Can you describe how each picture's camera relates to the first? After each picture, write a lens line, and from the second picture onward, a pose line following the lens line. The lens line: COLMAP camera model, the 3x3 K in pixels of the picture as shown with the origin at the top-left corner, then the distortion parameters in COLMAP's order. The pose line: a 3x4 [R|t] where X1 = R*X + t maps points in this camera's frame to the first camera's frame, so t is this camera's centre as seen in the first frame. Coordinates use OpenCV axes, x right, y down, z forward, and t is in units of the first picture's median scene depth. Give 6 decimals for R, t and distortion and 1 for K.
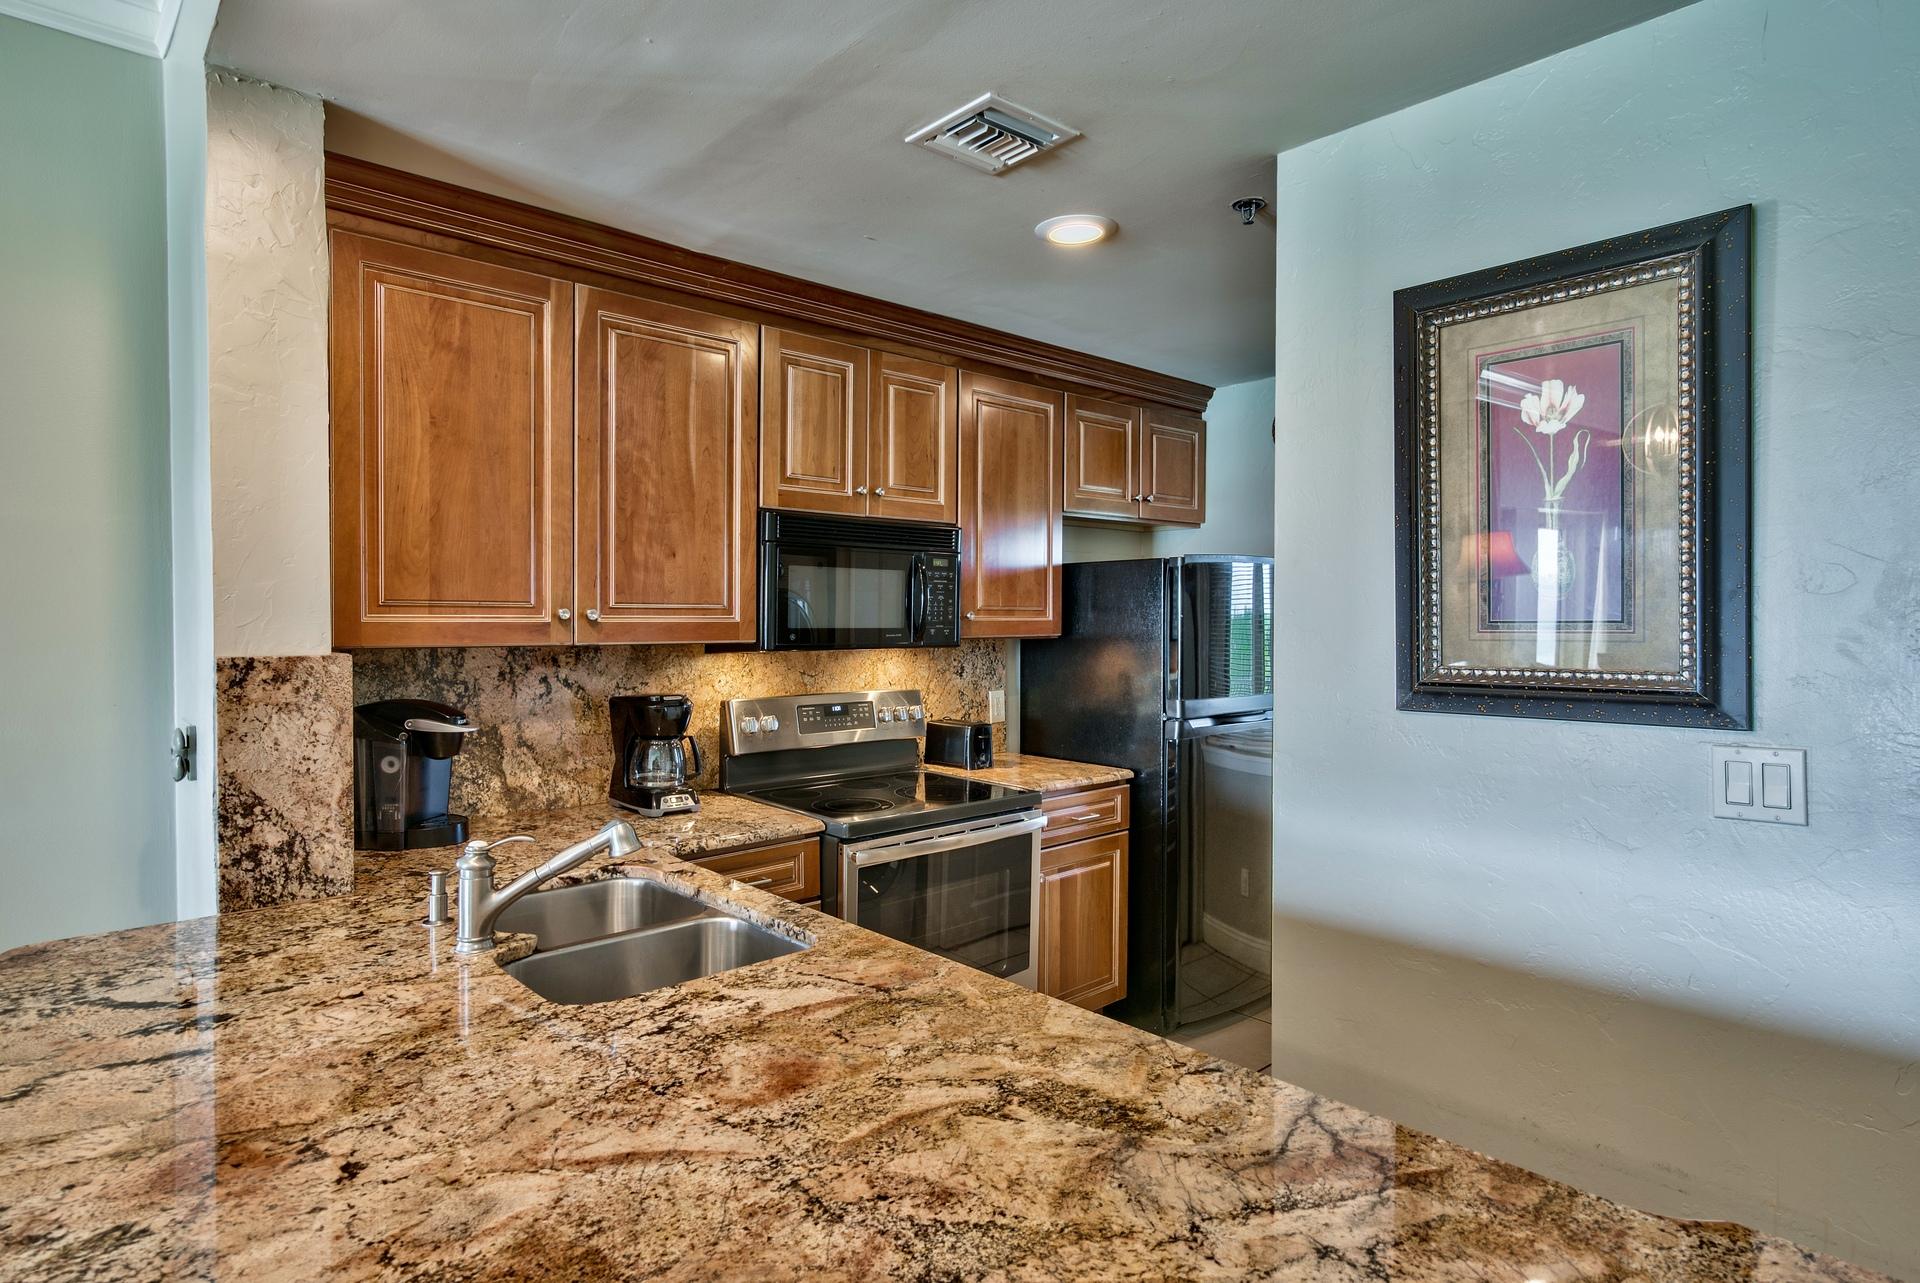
lens RADIAL K [[1018.9, 0, 974.1], [0, 1018.9, 638.8], [0, 0, 1]] dist [0.004516, -0.000813]
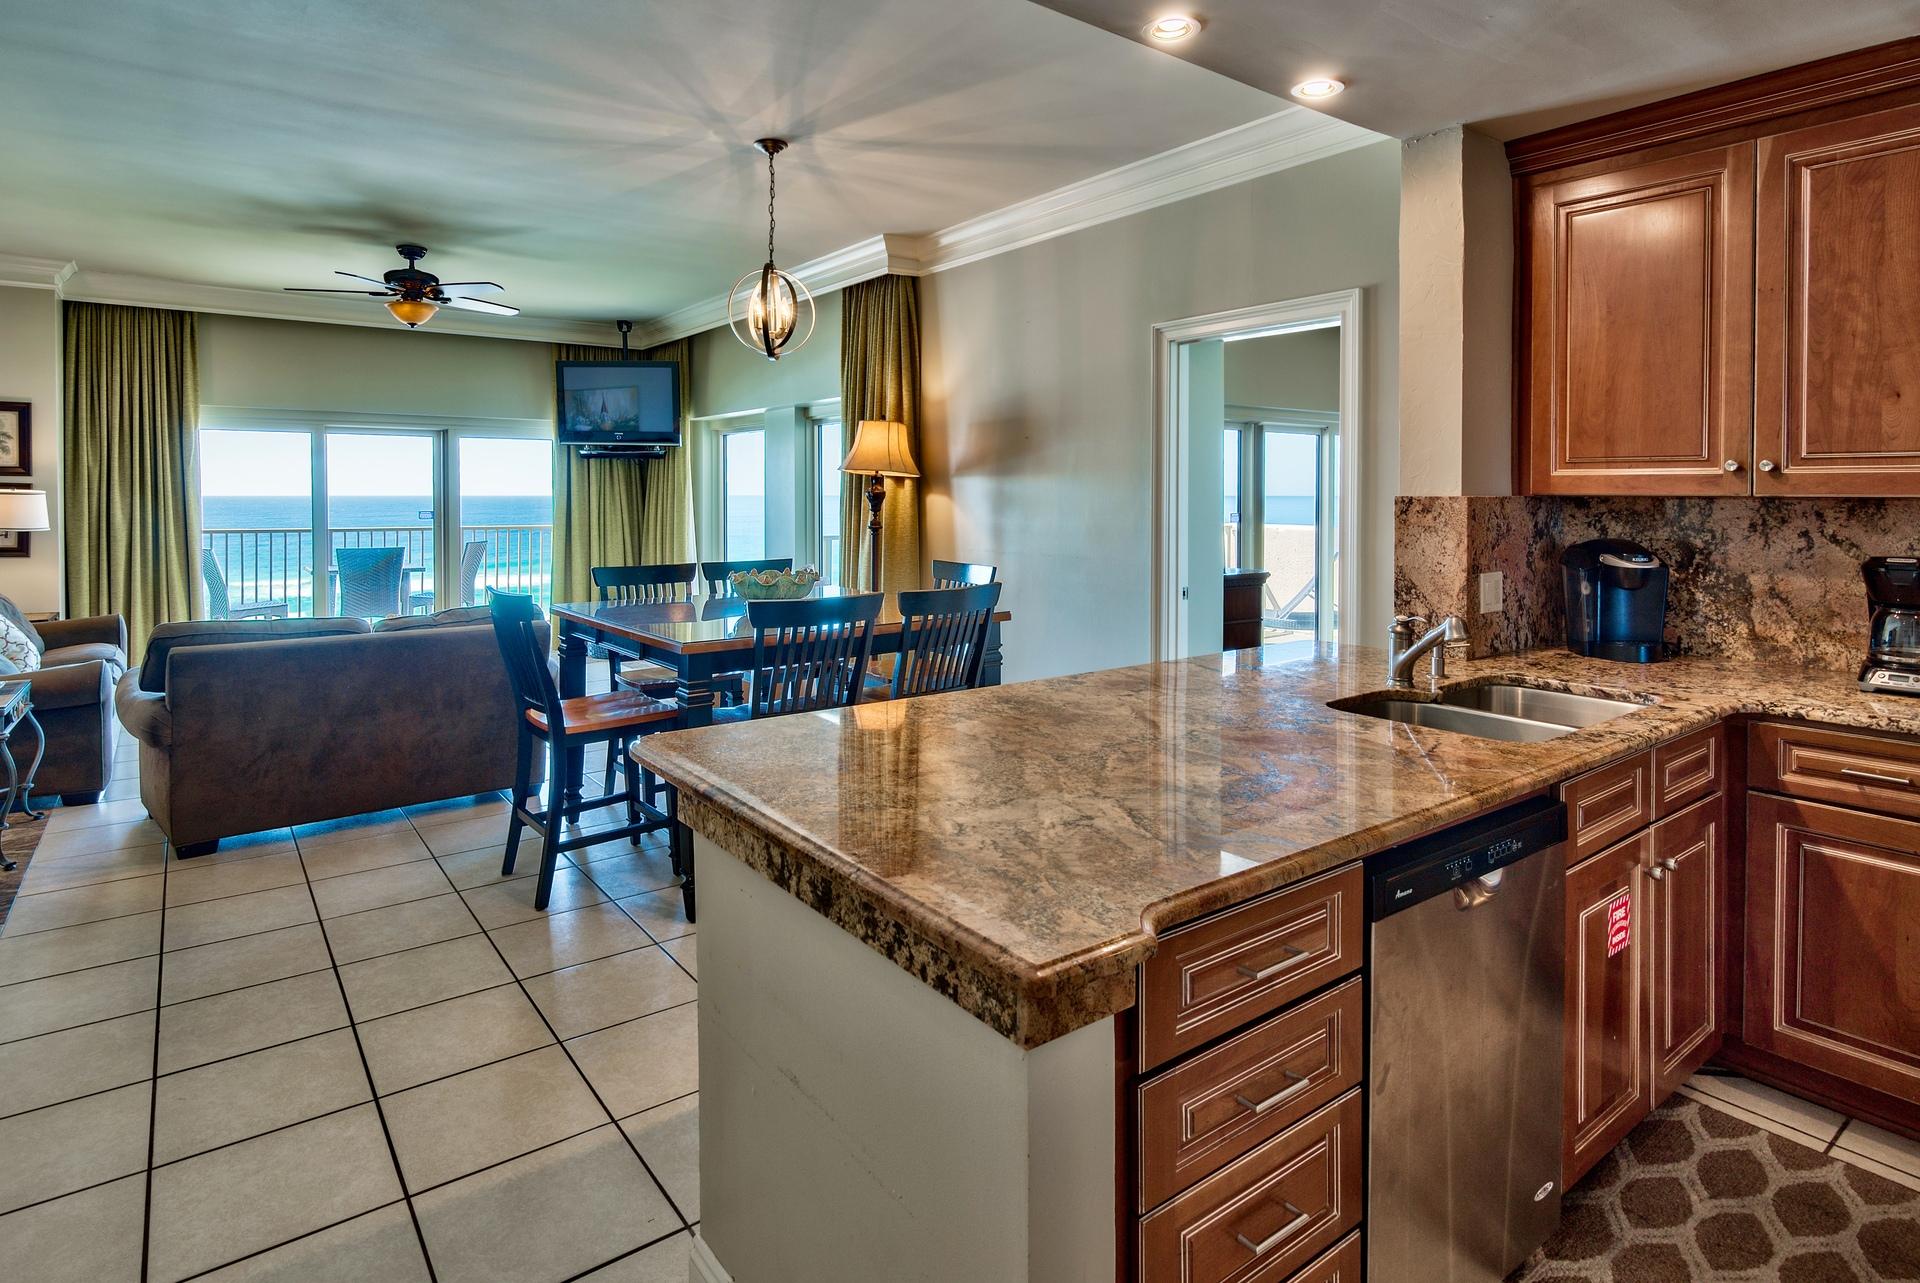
lens RADIAL K [[991.5, 0, 937.0], [0, 991.5, 502.9], [0, 0, 1]] dist [0.003029, -0.001393]
pose [[-0.097848, 0.011851, -0.995131, 0.642554], [-0.020420, 0.999695, 0.013913, 0.014944], [0.994992, 0.021682, -0.097576, 0.278114]]
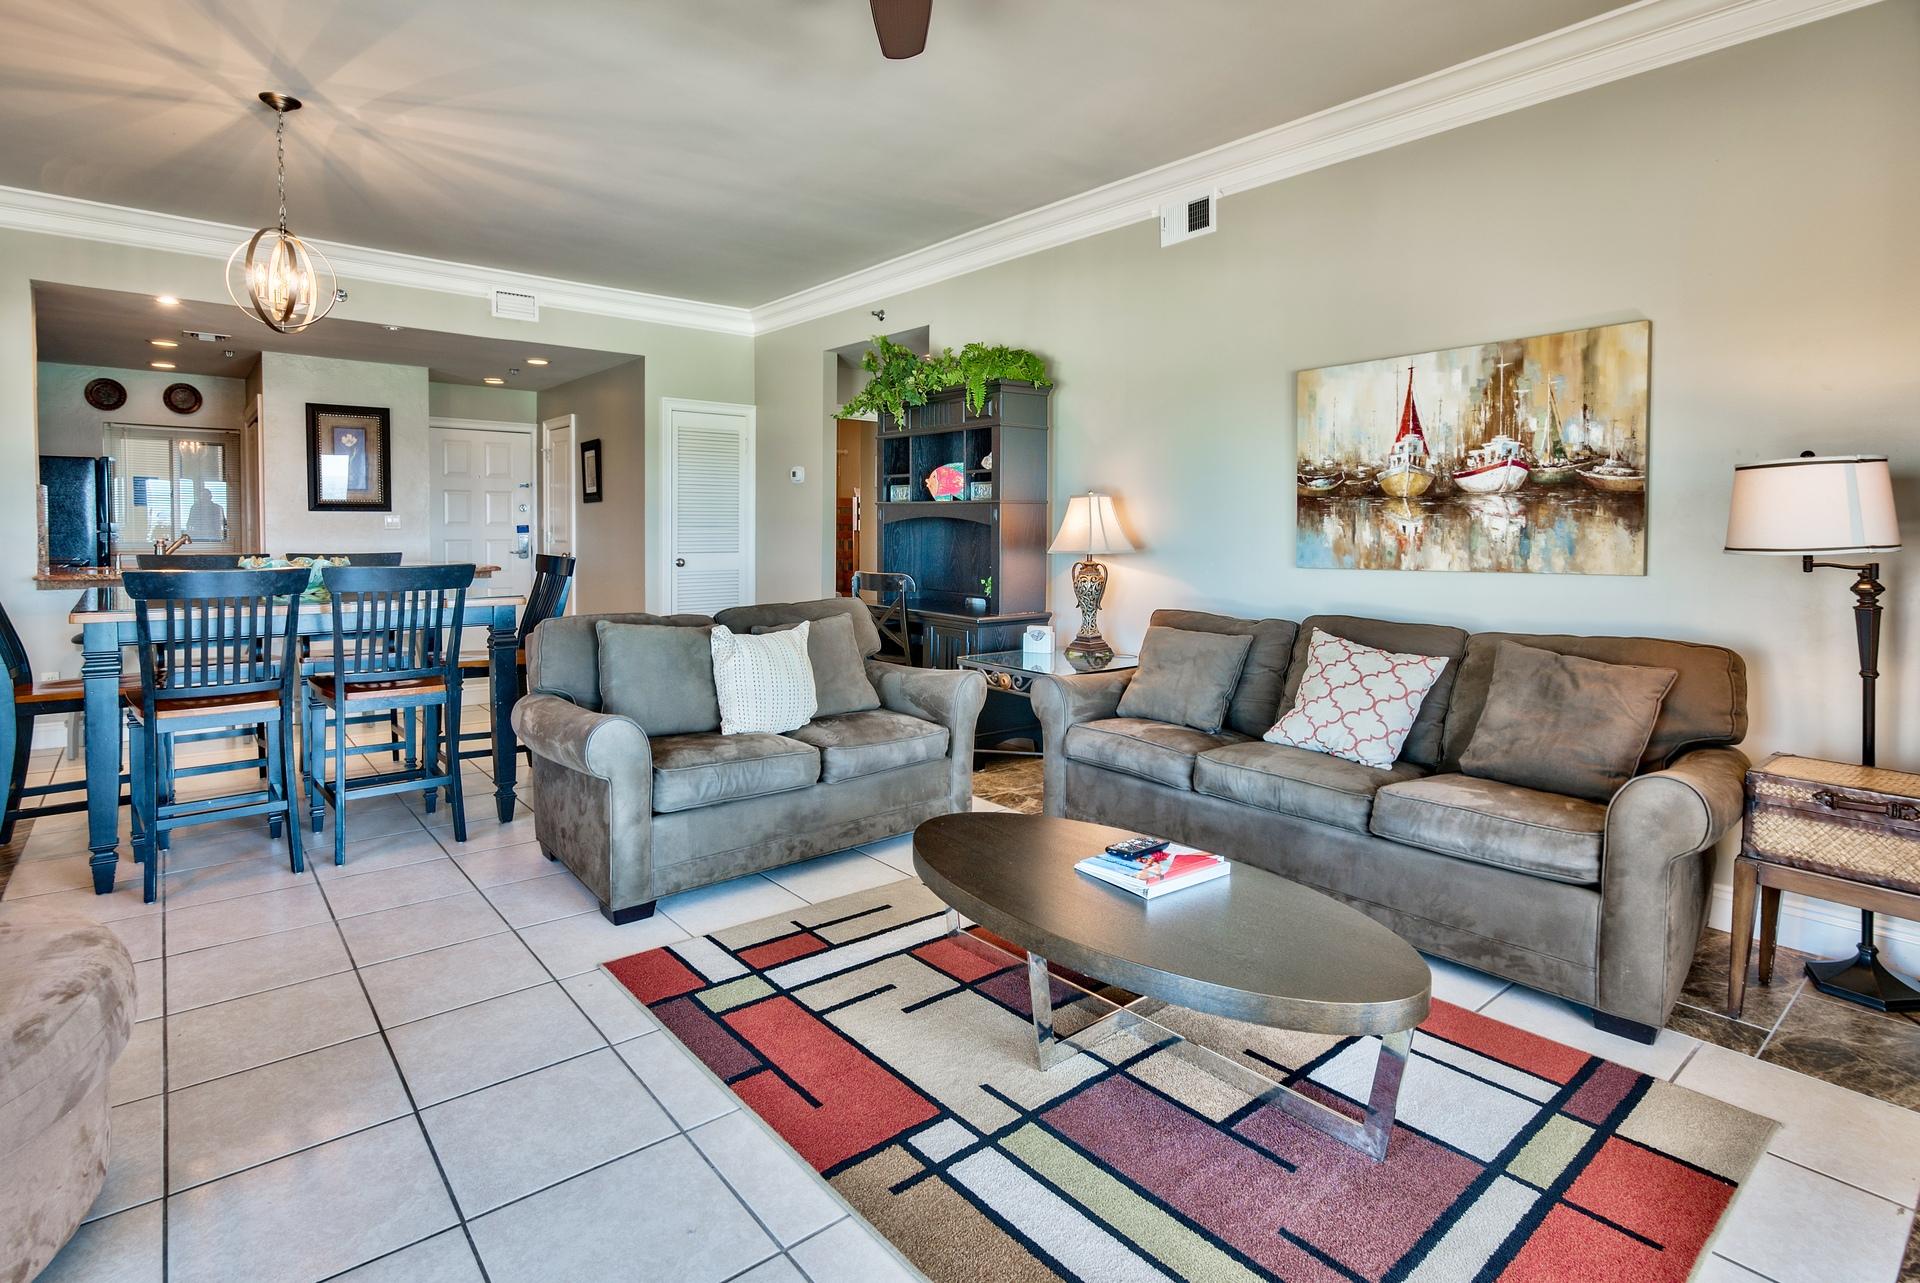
lens RADIAL K [[960.3, 0, 932.9], [0, 960.3, 571.2], [0, 0, 1]] dist [-0.008861, -0.000154]
pose [[0.069155, -0.047436, 0.996477, -2.282010], [0.010354, 0.998849, 0.046830, 0.114047], [-0.997552, 0.007079, 0.069567, -1.206804]]
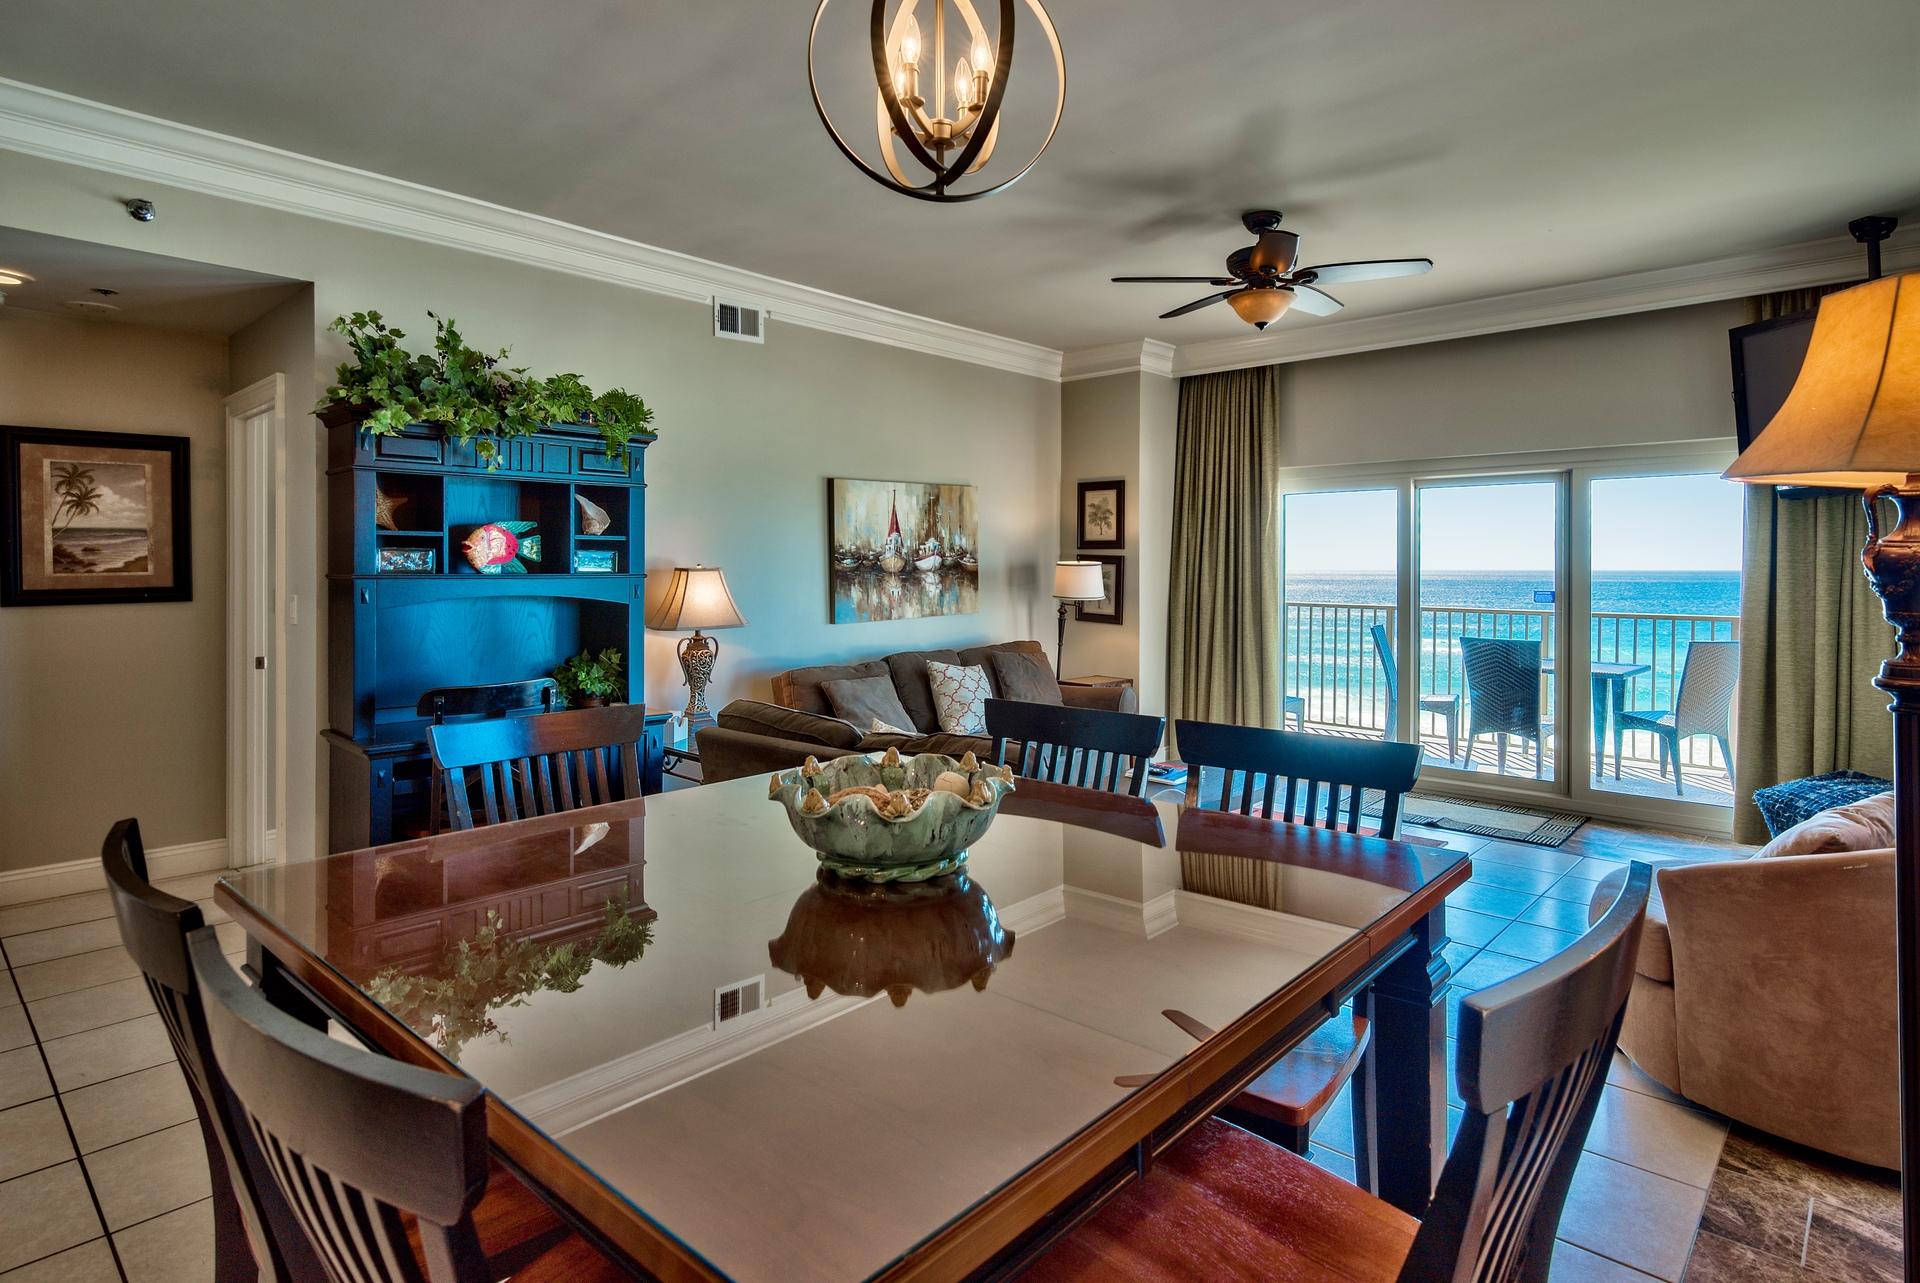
lens RADIAL K [[1018.9, 0, 997.4], [0, 1018.9, 582.8], [0, 0, 1]] dist [0.004516, -0.000813]
pose [[-0.994571, 0.002405, -0.104037, -0.882317], [-0.001427, 0.999324, 0.036742, 0.020029], [0.104055, 0.036691, -0.993895, 0.461498]]
